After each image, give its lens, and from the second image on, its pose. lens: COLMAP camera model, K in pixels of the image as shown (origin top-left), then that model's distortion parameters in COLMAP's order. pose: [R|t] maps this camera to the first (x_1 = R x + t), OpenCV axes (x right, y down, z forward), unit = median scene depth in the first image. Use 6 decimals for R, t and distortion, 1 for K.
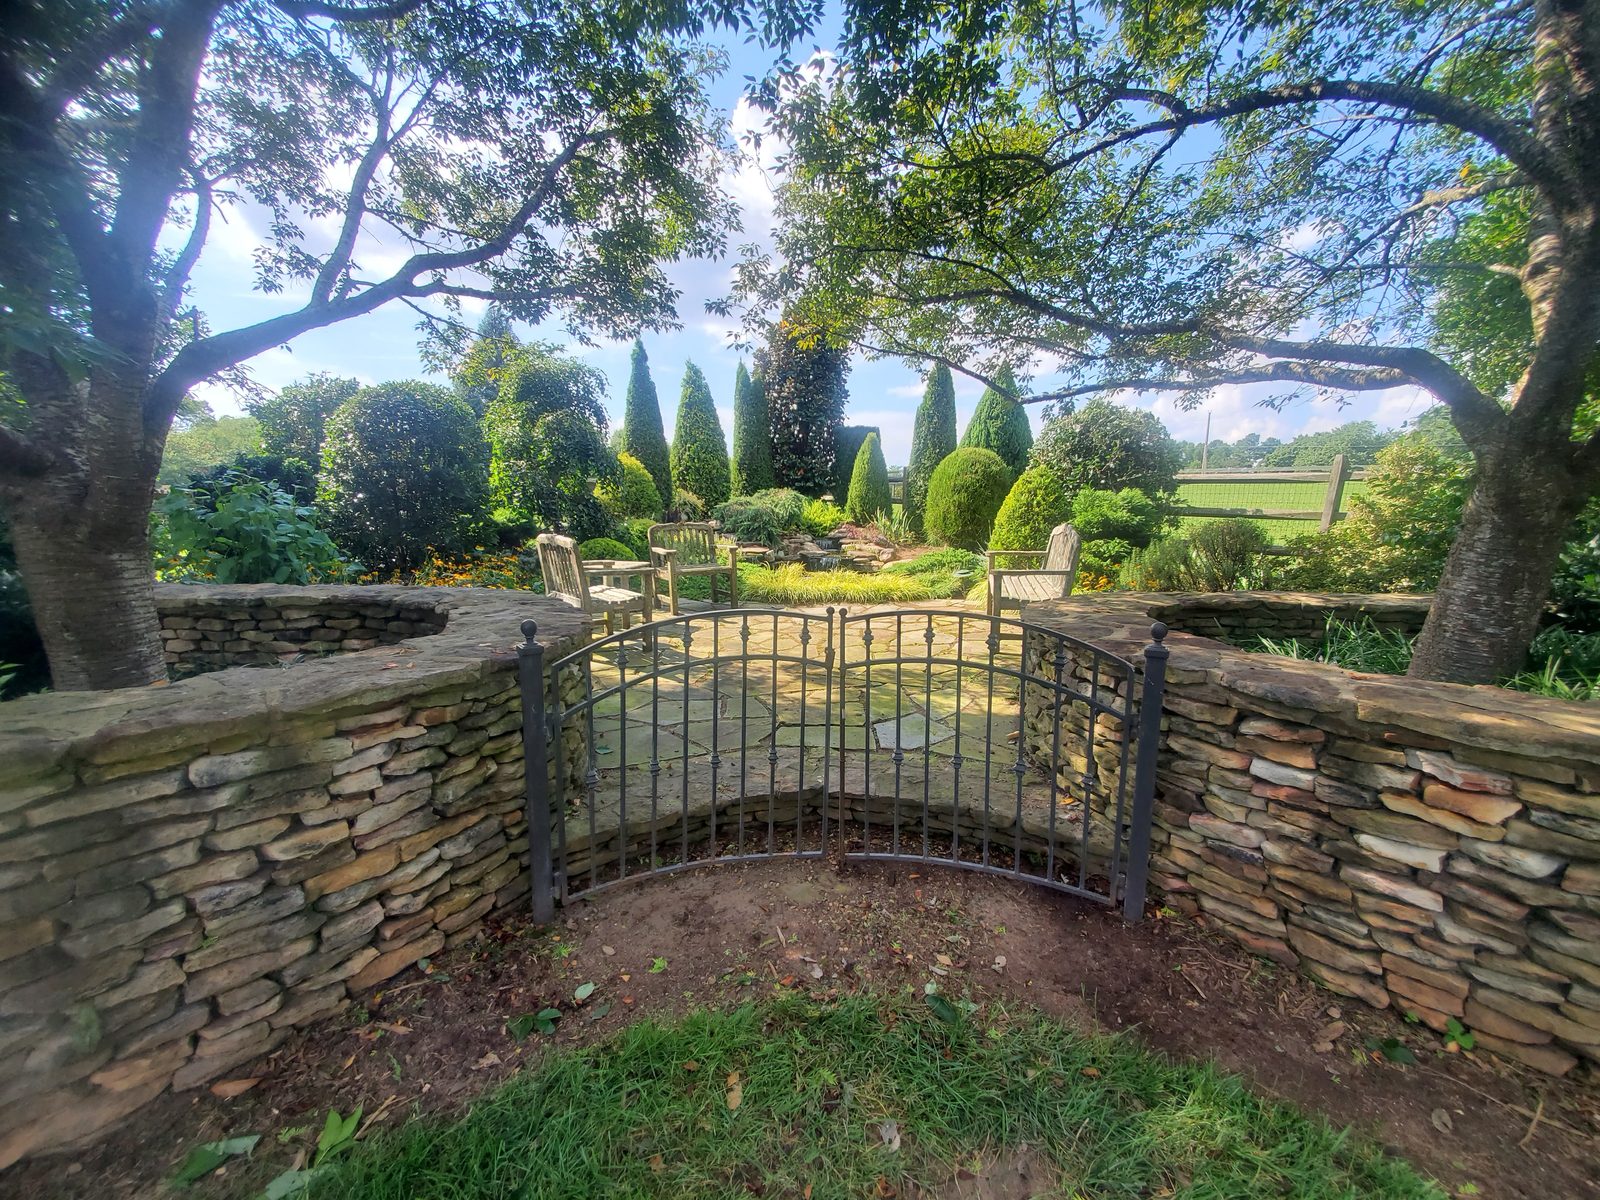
lens RADIAL K [[644.2, 0, 803.6], [0, 644.2, 614.4], [0, 0, 1]] dist [0.013000, 0.000011]
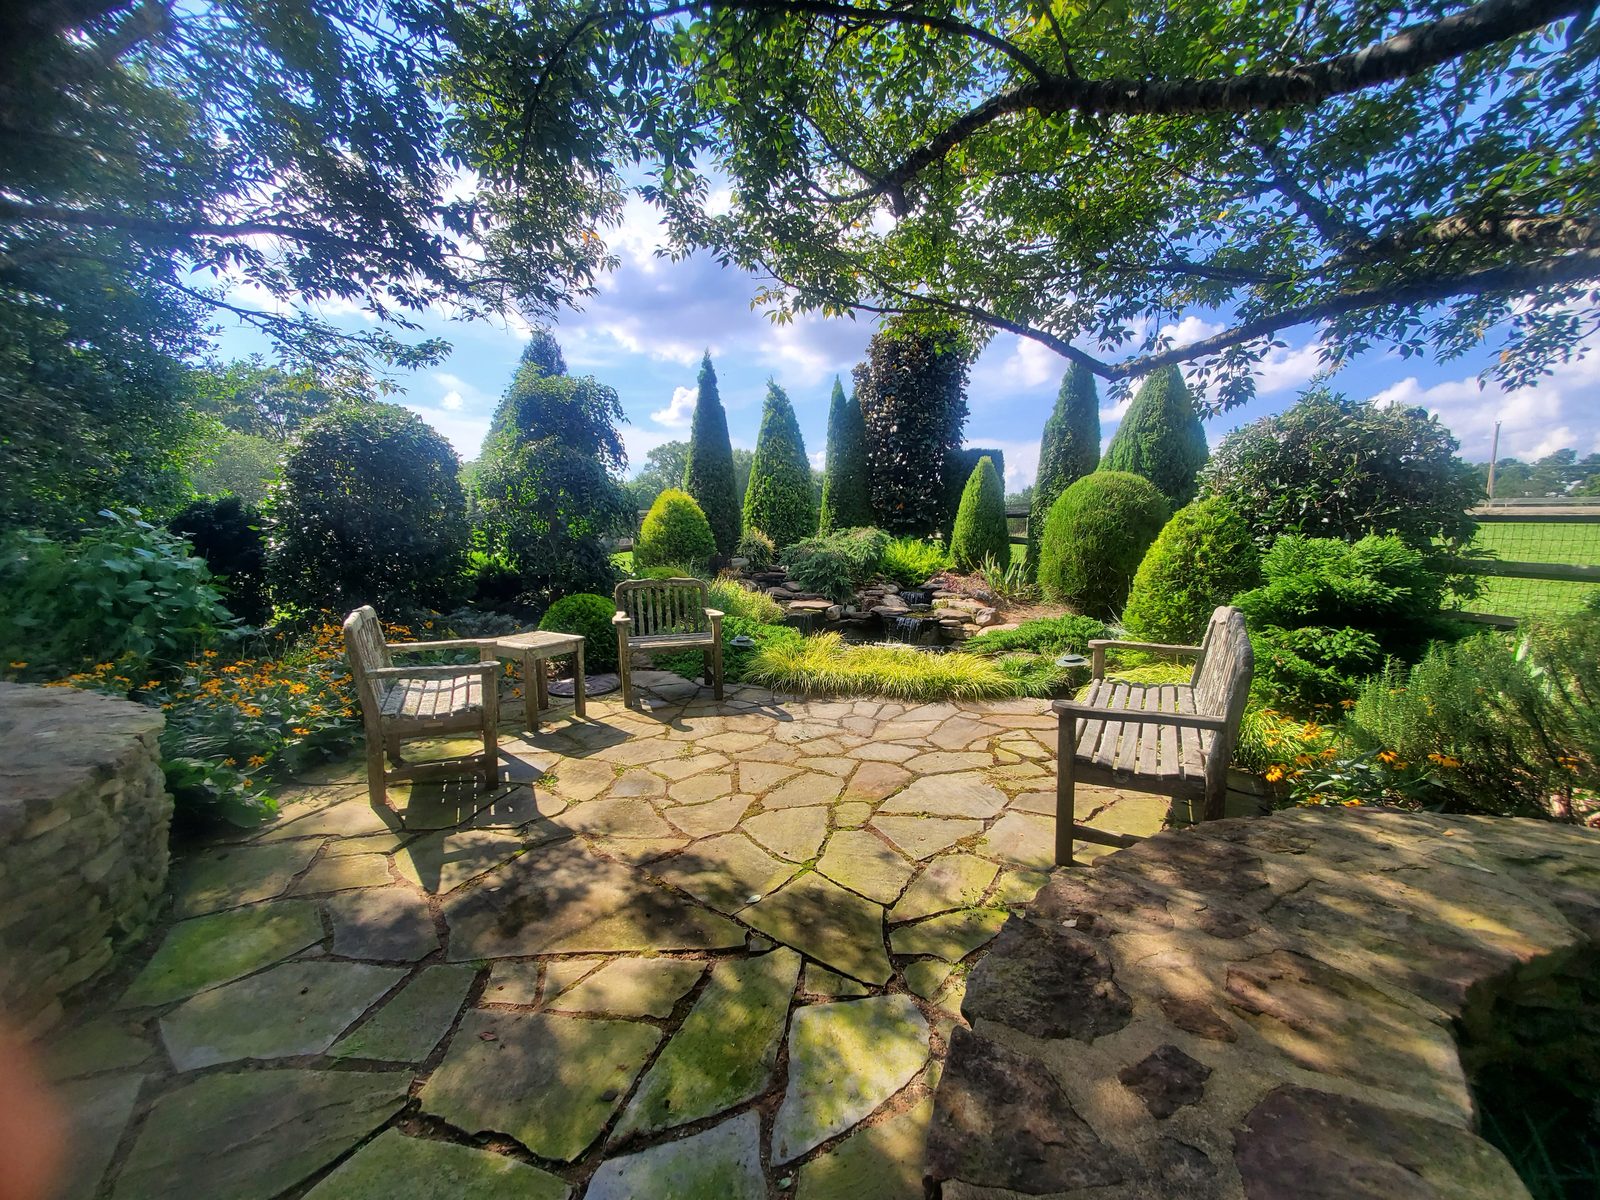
lens RADIAL K [[639.0, 0, 799.2], [0, 639.0, 613.5], [0, 0, 1]] dist [0.001049, 0.000362]
pose [[0.964032, 0.035187, -0.263447, 0.113969], [-0.047700, 0.998010, -0.041251, -0.054252], [0.261471, 0.052334, 0.963792, 0.228141]]
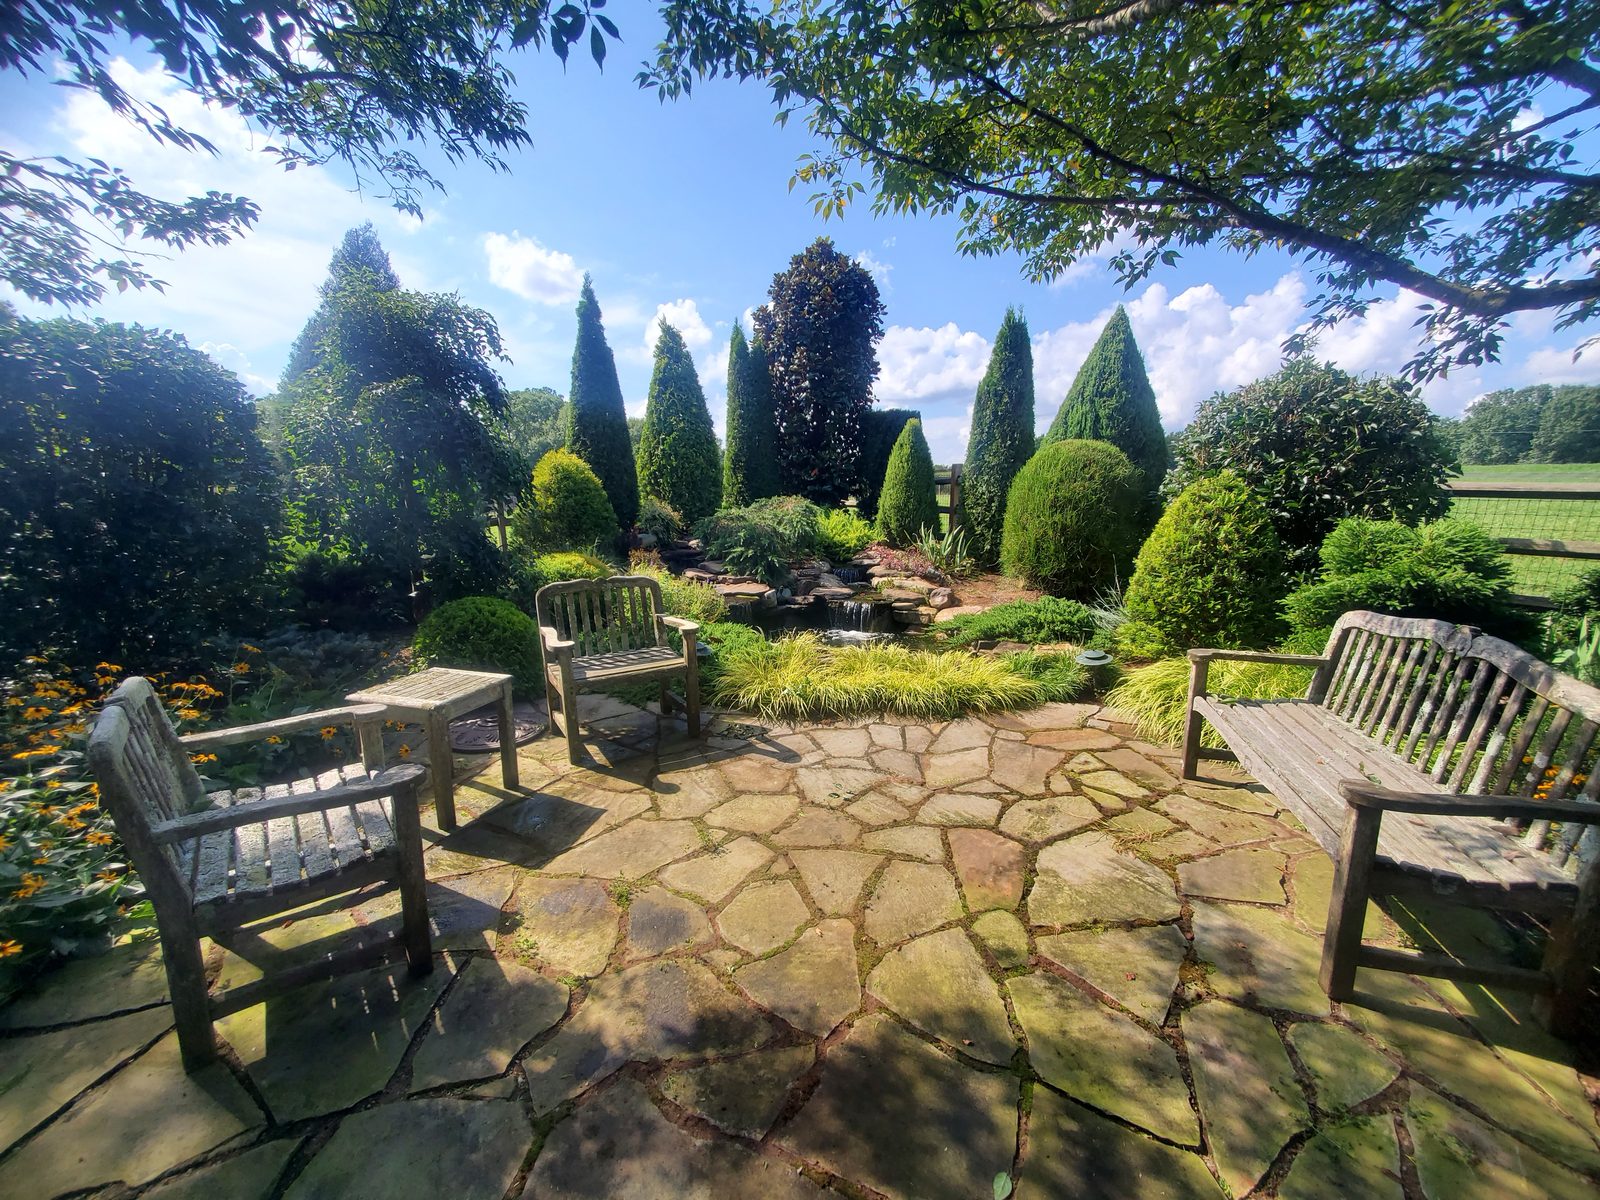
lens RADIAL K [[639.0, 0, 799.2], [0, 639.0, 613.5], [0, 0, 1]] dist [0.001049, 0.000362]
pose [[0.999606, 0.004858, -0.027637, -0.001809], [-0.004427, 0.999868, 0.015632, -0.084371], [0.027709, -0.015503, 0.999496, 0.318043]]
